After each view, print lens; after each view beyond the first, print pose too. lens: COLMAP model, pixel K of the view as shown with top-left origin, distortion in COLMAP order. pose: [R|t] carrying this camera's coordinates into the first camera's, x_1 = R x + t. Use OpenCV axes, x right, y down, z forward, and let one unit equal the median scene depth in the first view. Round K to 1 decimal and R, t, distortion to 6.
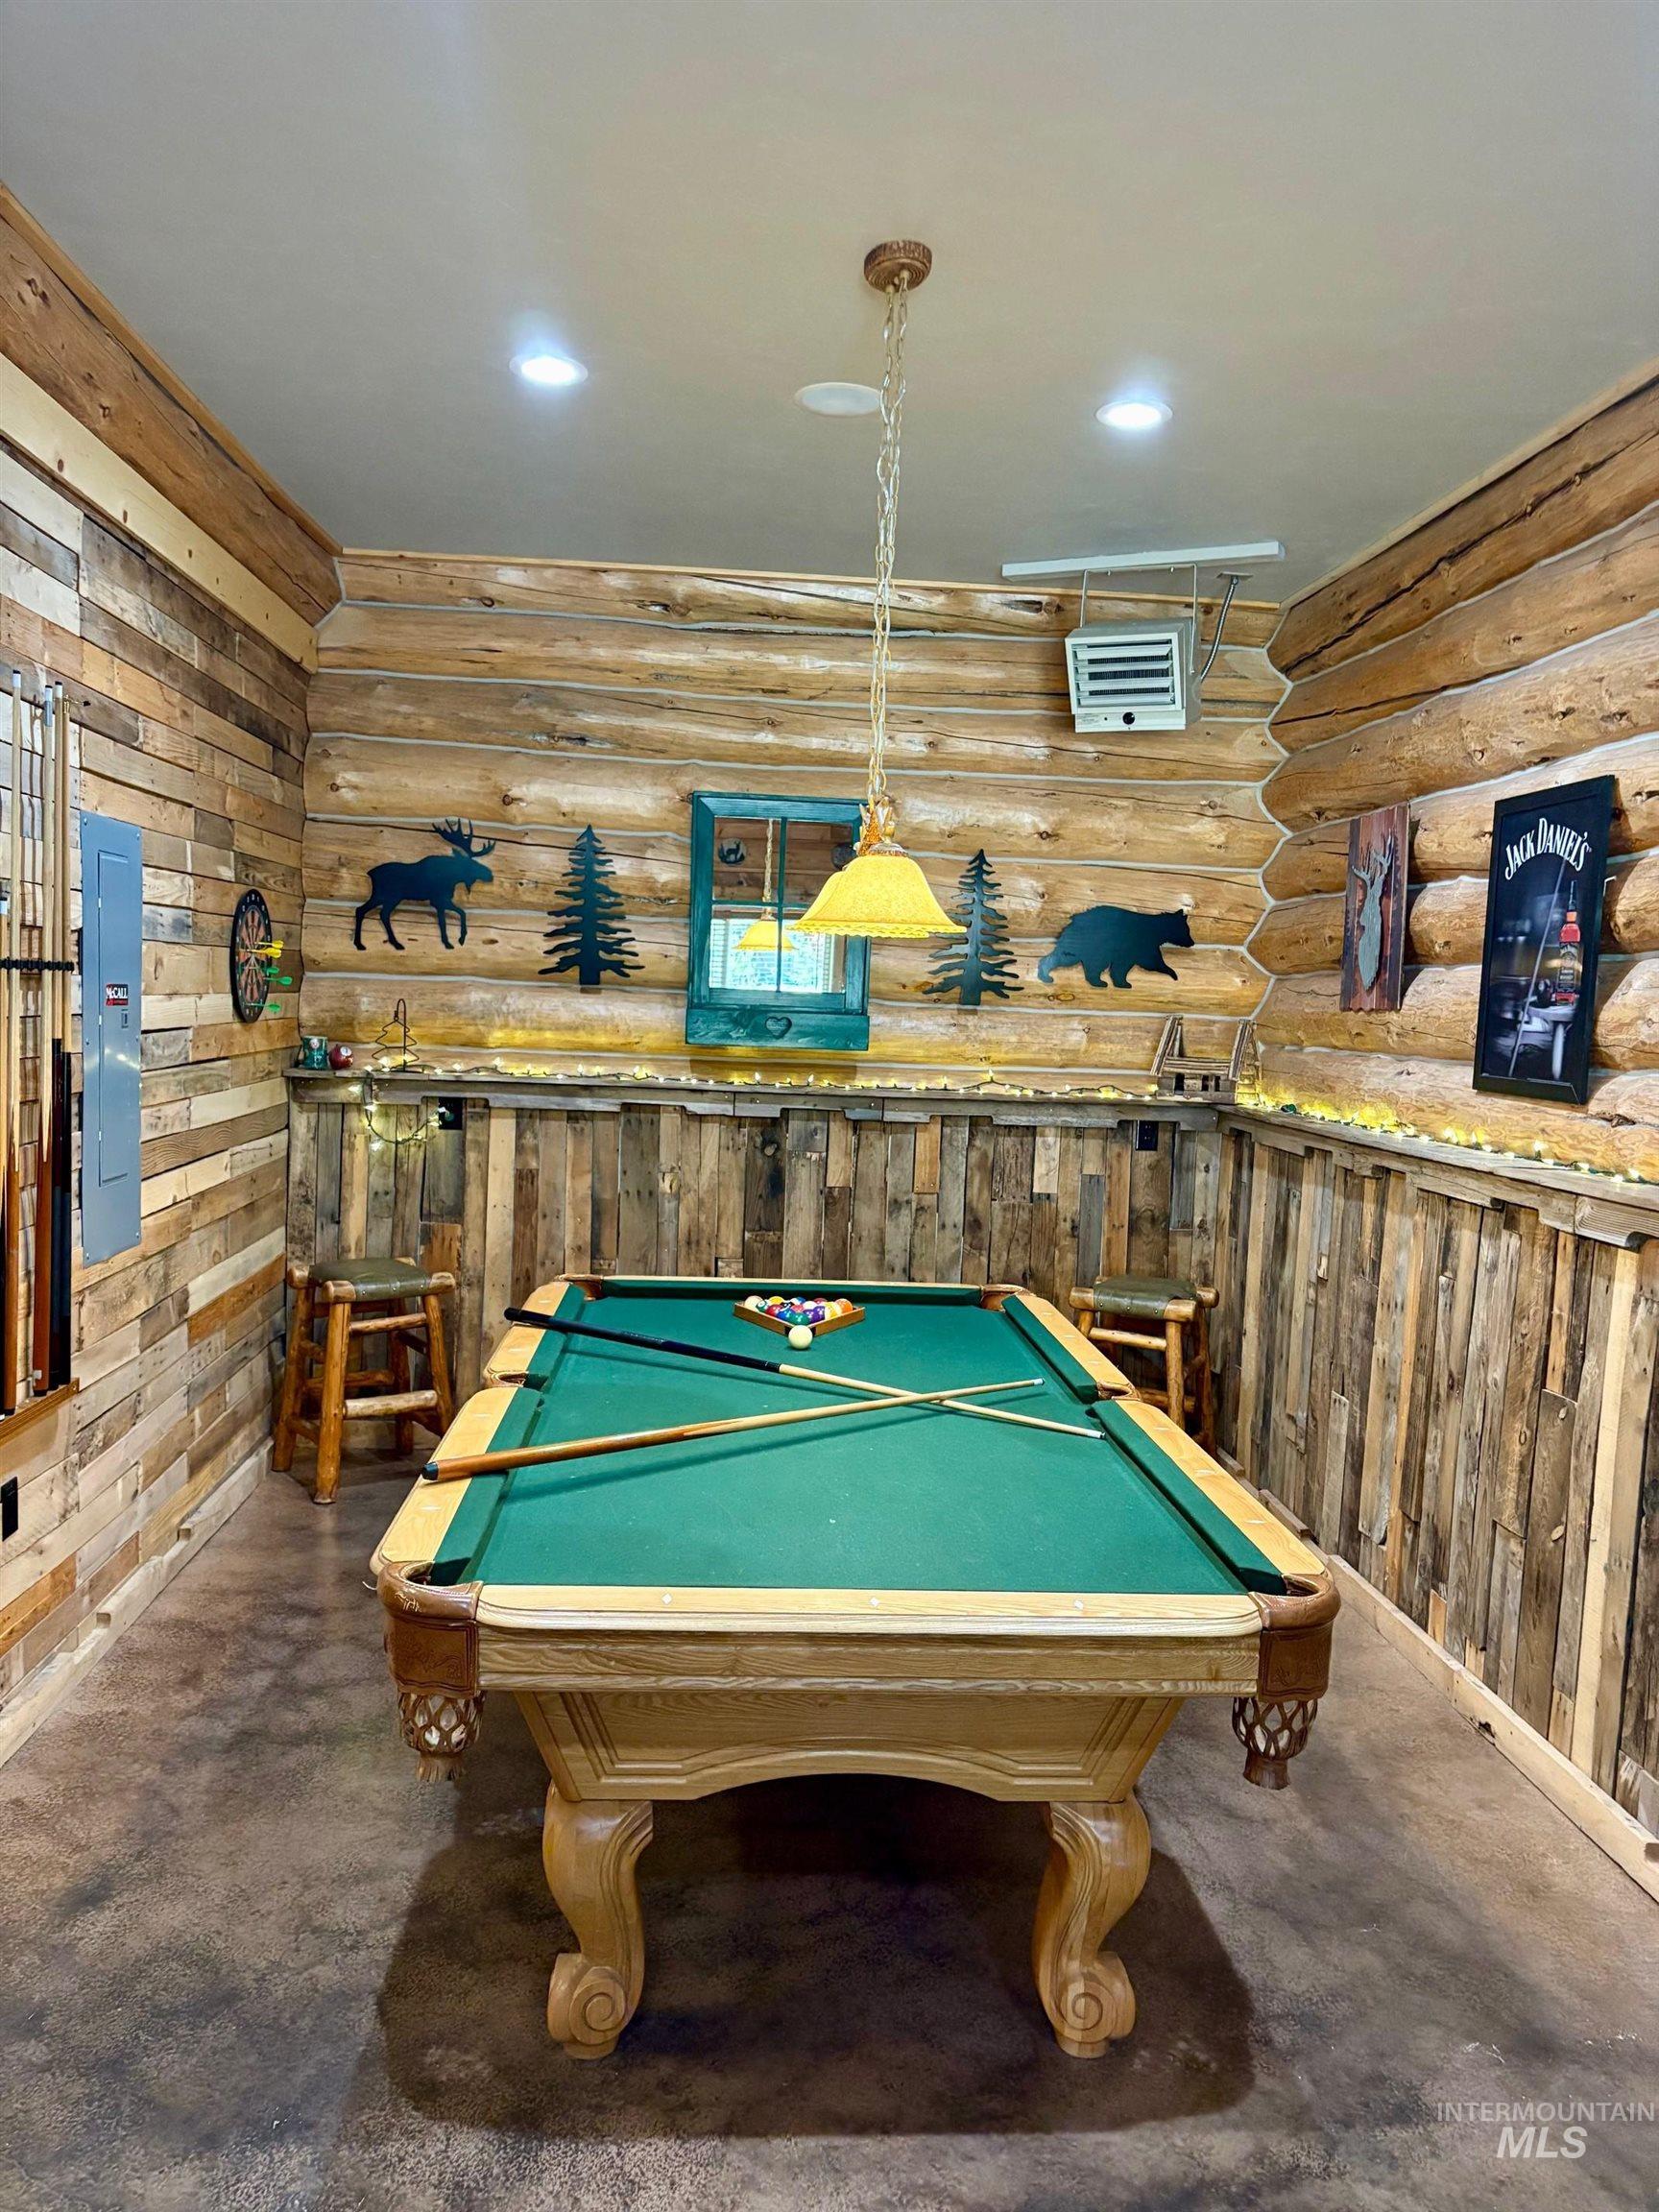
lens RADIAL K [[1687.3, 0, 840.2], [0, 1687.3, 1114.6], [0, 0, 1]] dist [0.003199, 0.006620]
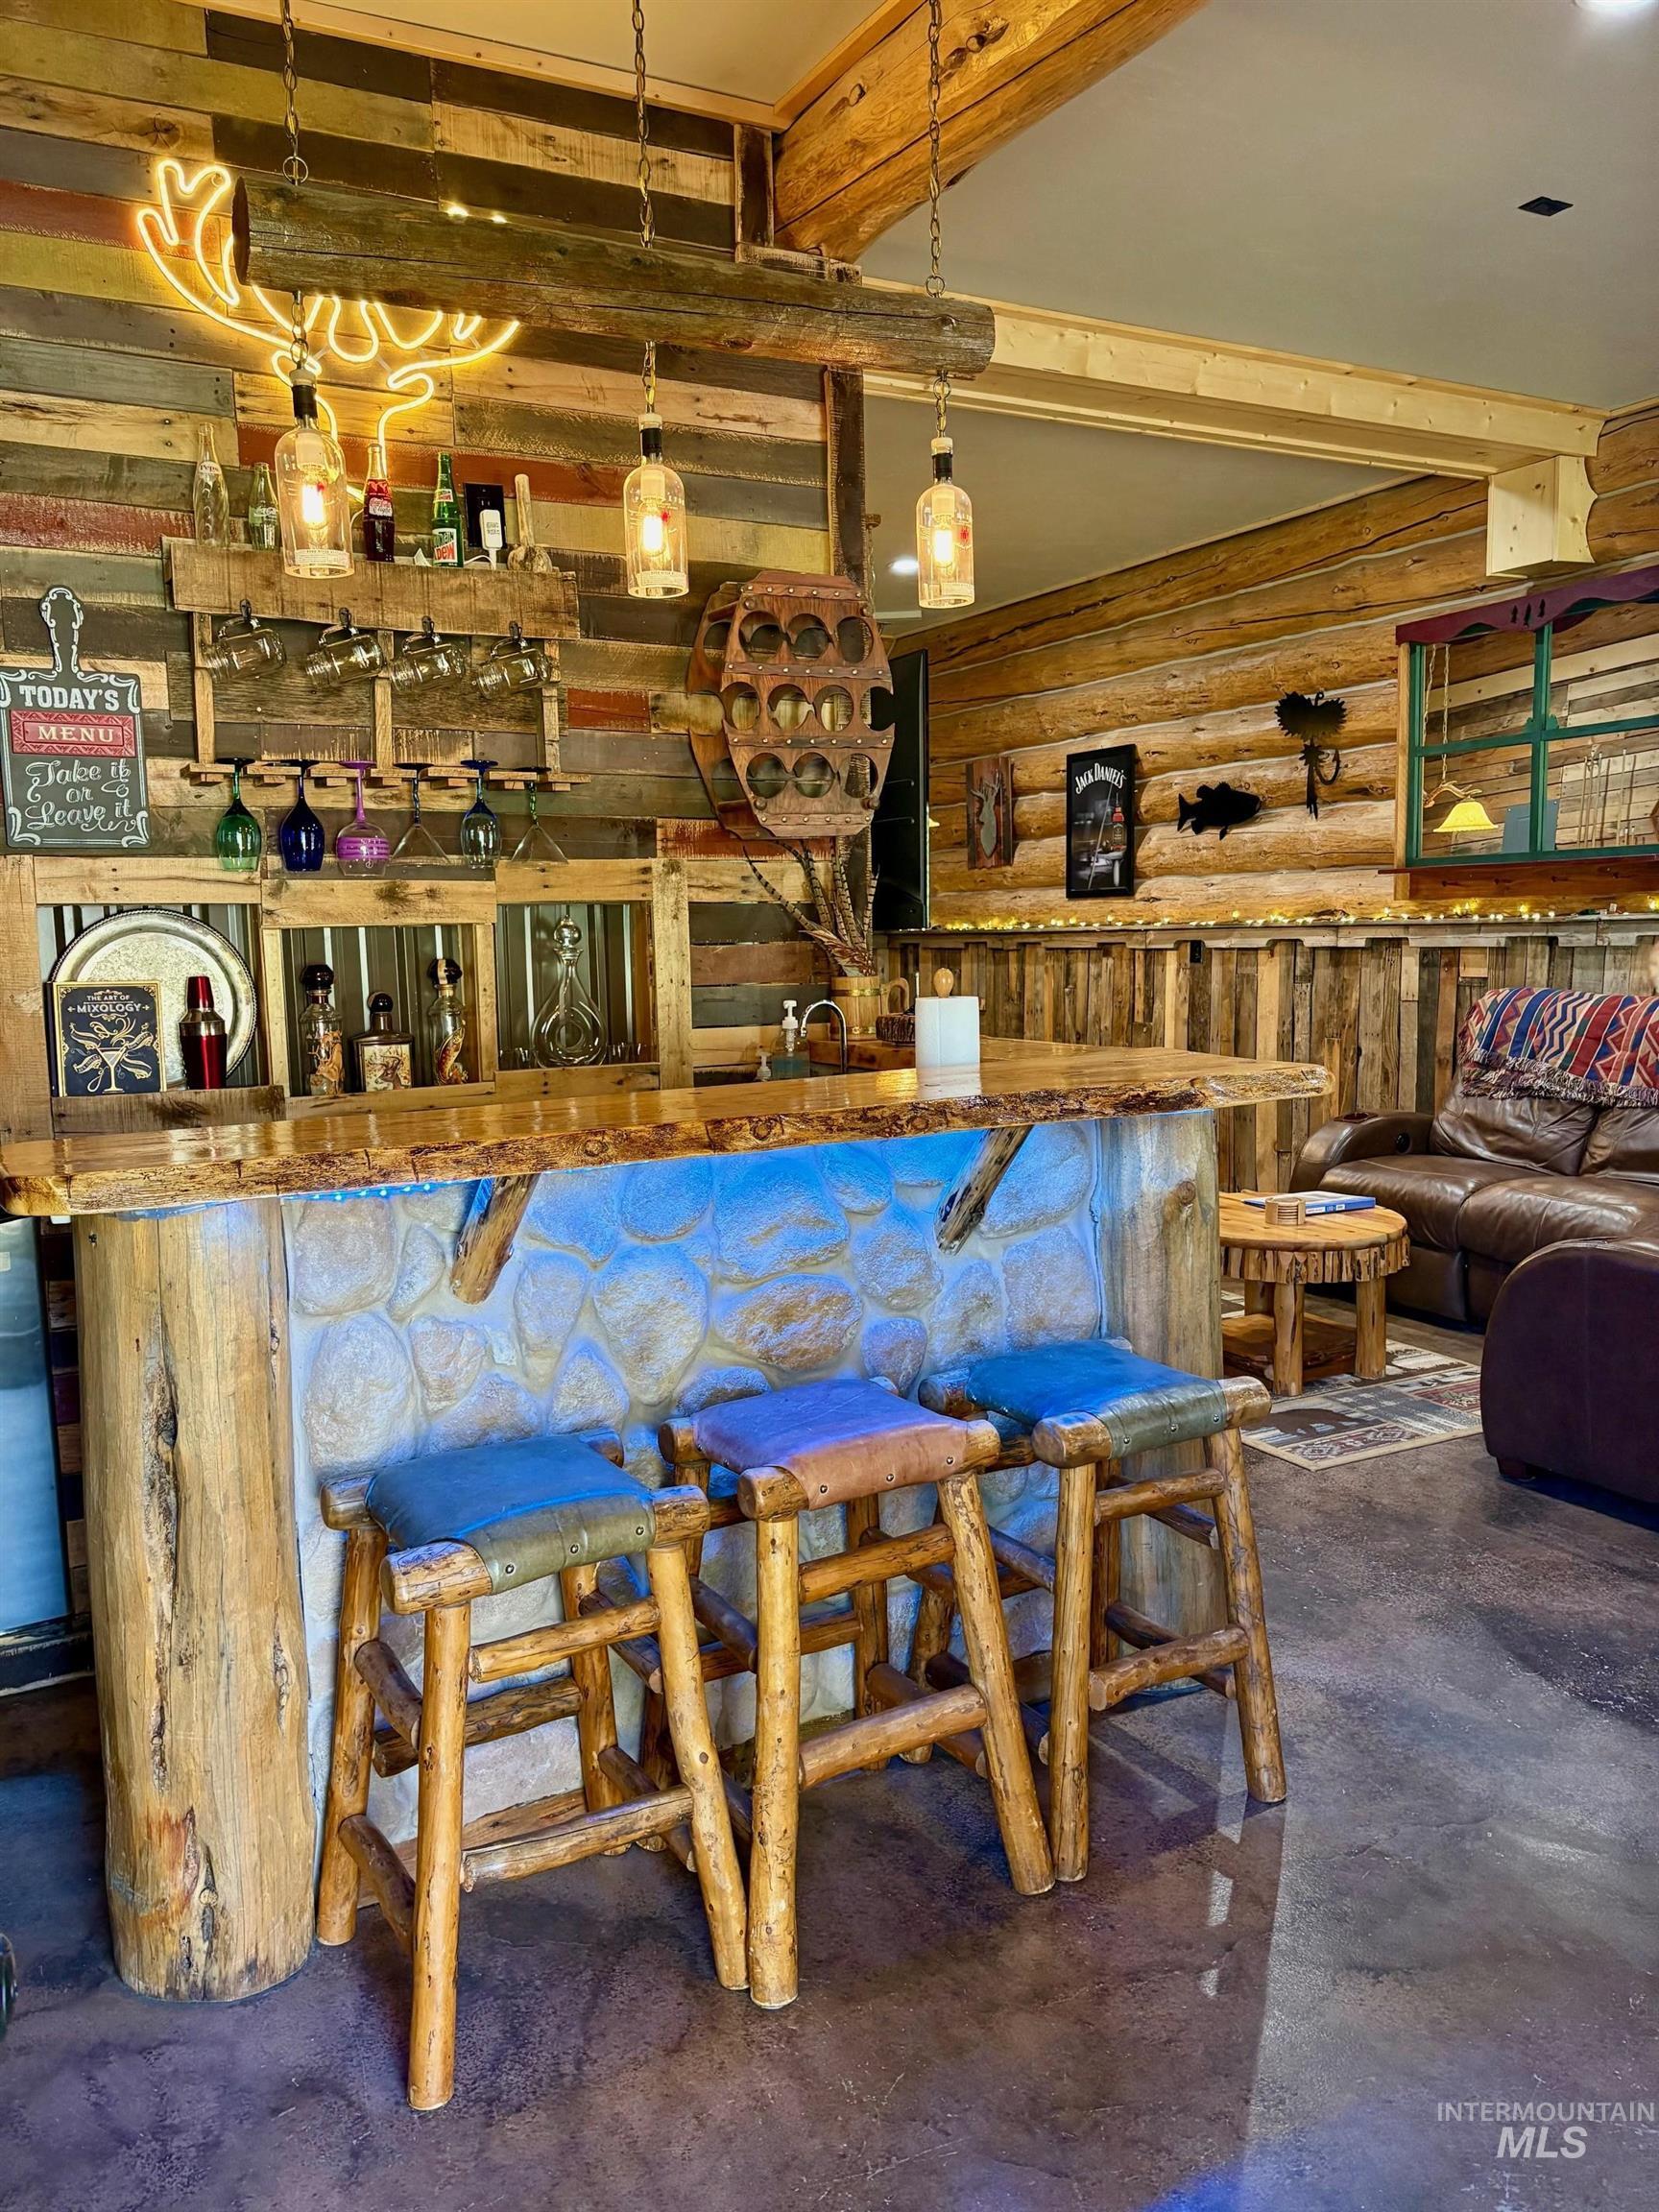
lens RADIAL K [[1687.3, 0, 822.2], [0, 1687.3, 1104.9], [0, 0, 1]] dist [0.003199, 0.006620]
pose [[0.916514, -0.105768, 0.385766, -0.750156], [0.091145, 0.994259, 0.056058, 0.097940], [-0.389481, -0.016217, 0.920892, -0.806130]]
